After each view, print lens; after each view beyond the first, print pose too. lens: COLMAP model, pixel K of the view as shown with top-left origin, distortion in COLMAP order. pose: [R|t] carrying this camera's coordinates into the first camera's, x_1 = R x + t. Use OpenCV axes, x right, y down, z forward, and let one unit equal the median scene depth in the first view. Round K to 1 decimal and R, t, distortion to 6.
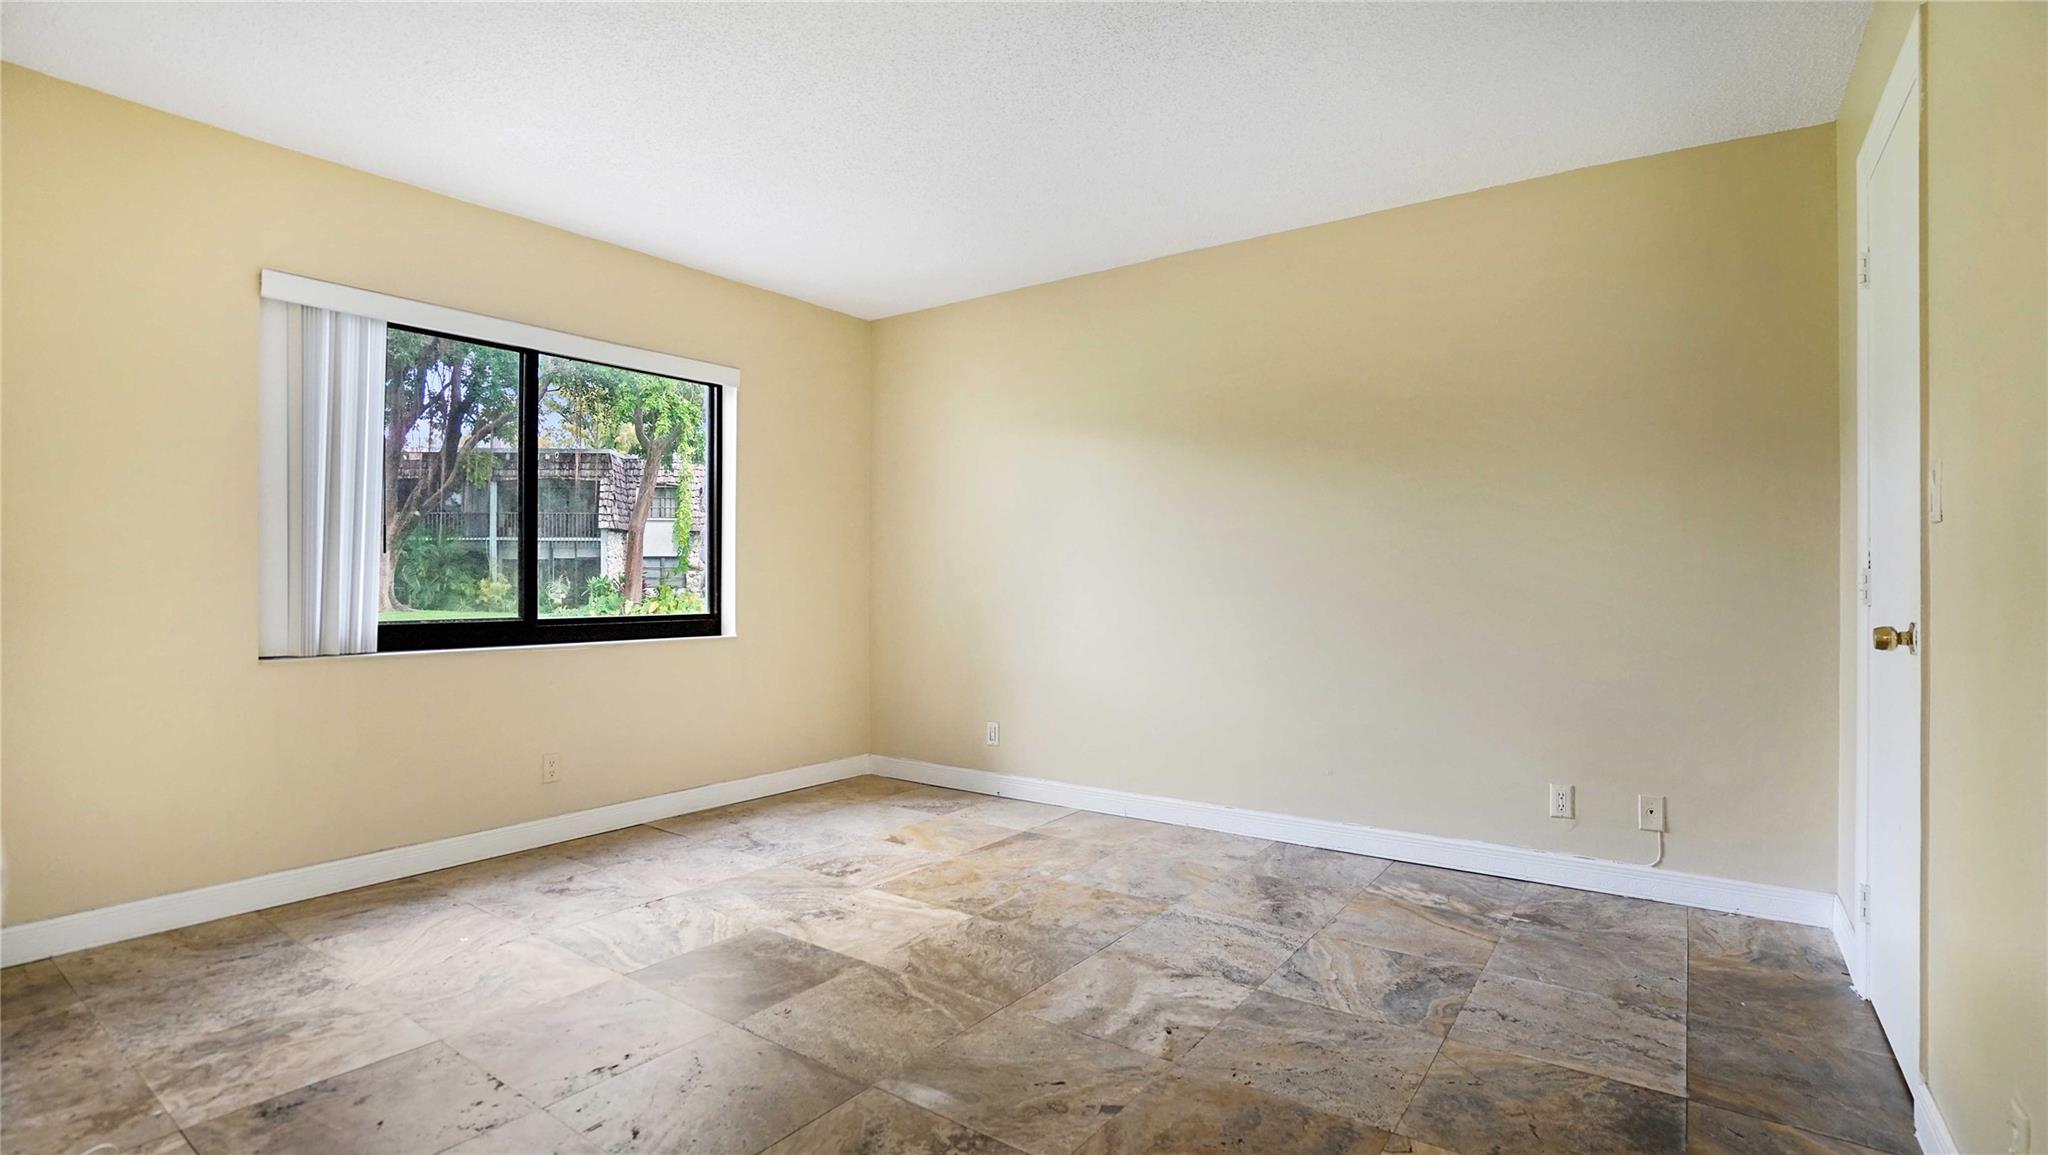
lens RADIAL K [[935.9, 0, 1022.5], [0, 935.9, 581.0], [0, 0, 1]] dist [-0.020343, 0.000546]
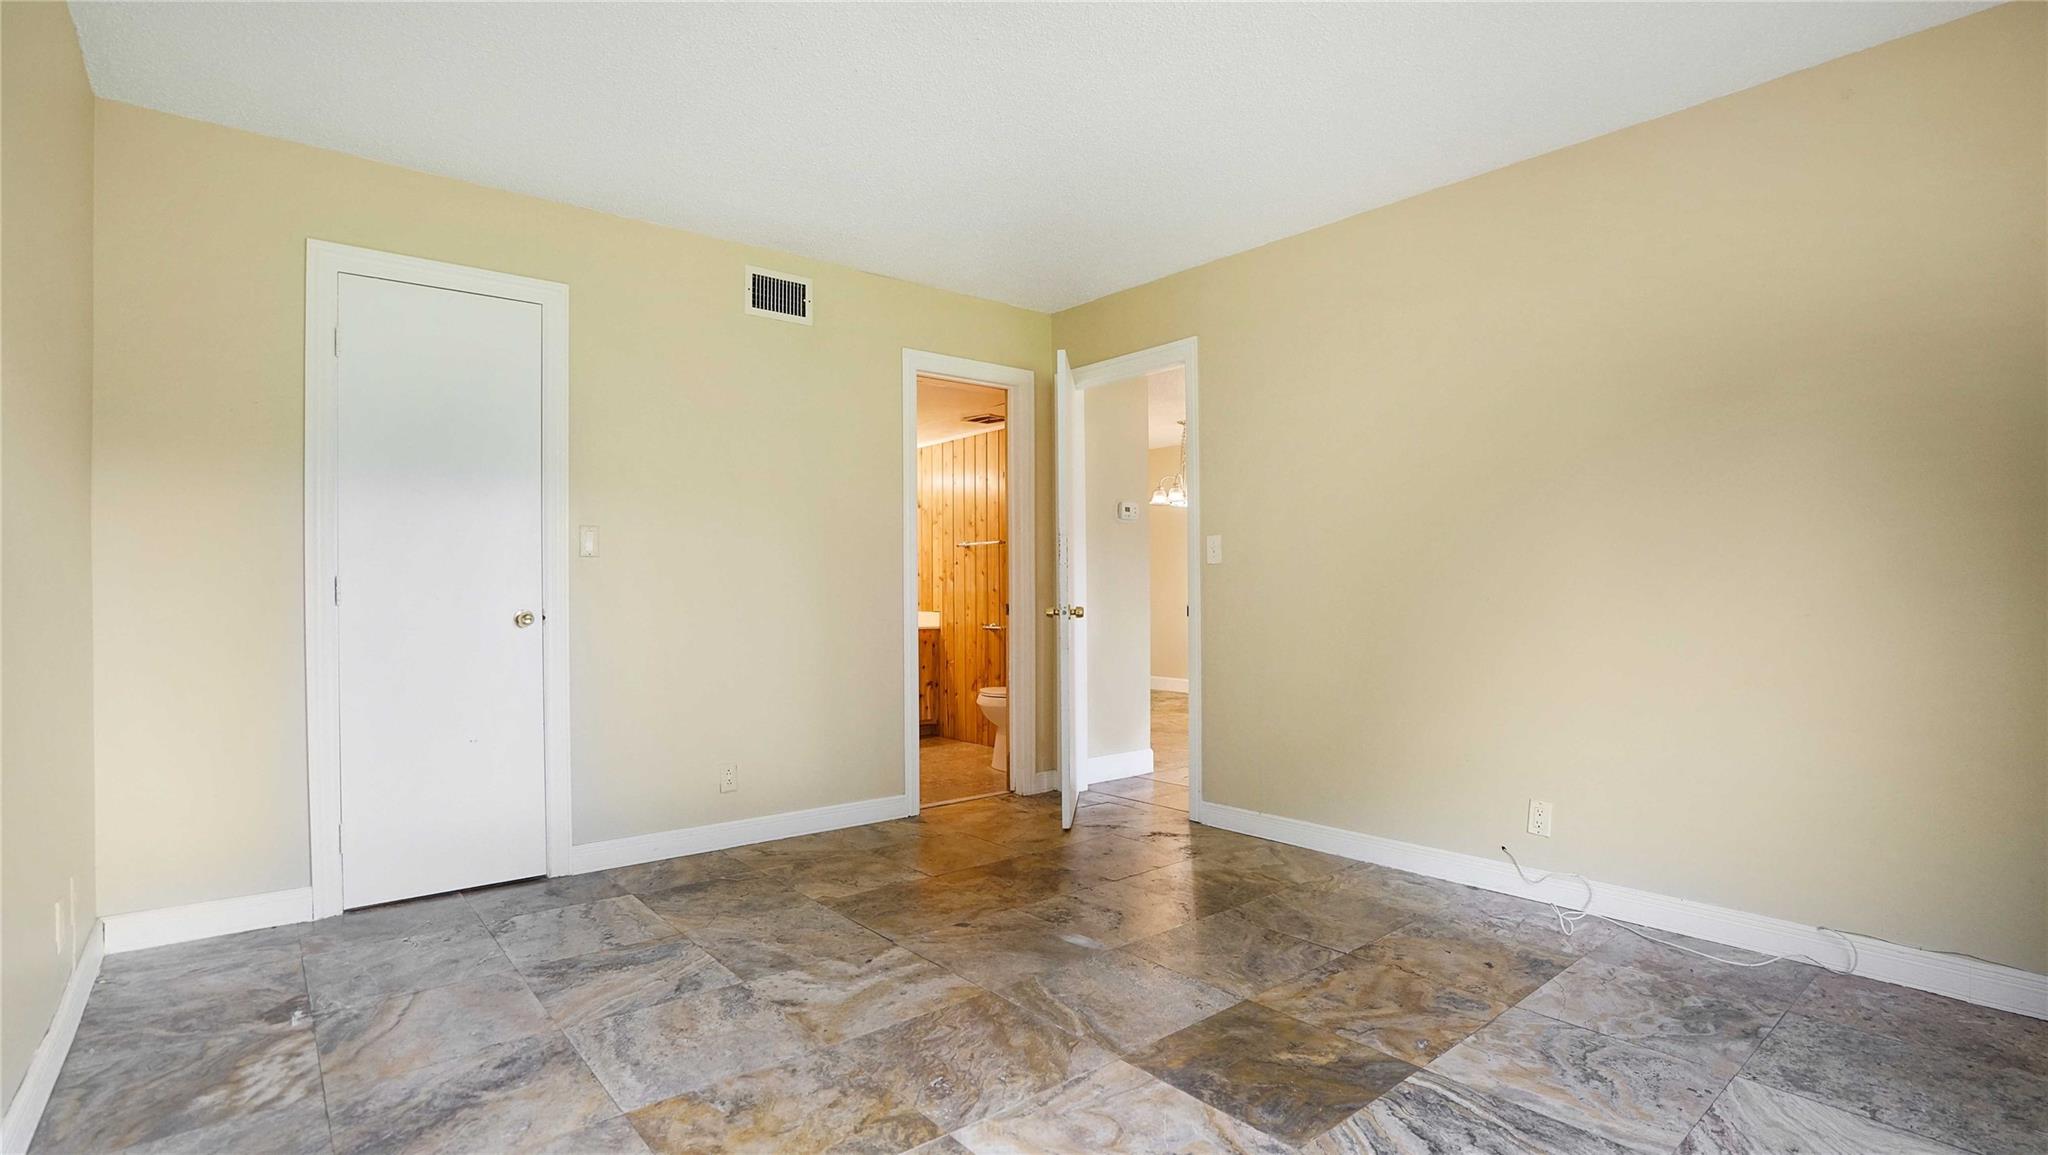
lens RADIAL K [[935.9, 0, 1022.0], [0, 935.9, 579.9], [0, 0, 1]] dist [-0.020343, 0.000546]
pose [[-0.967452, 0.004281, 0.253020, -0.291174], [0.002289, 0.999964, -0.008167, 0.004411], [-0.253045, -0.007322, -0.967427, 1.822544]]
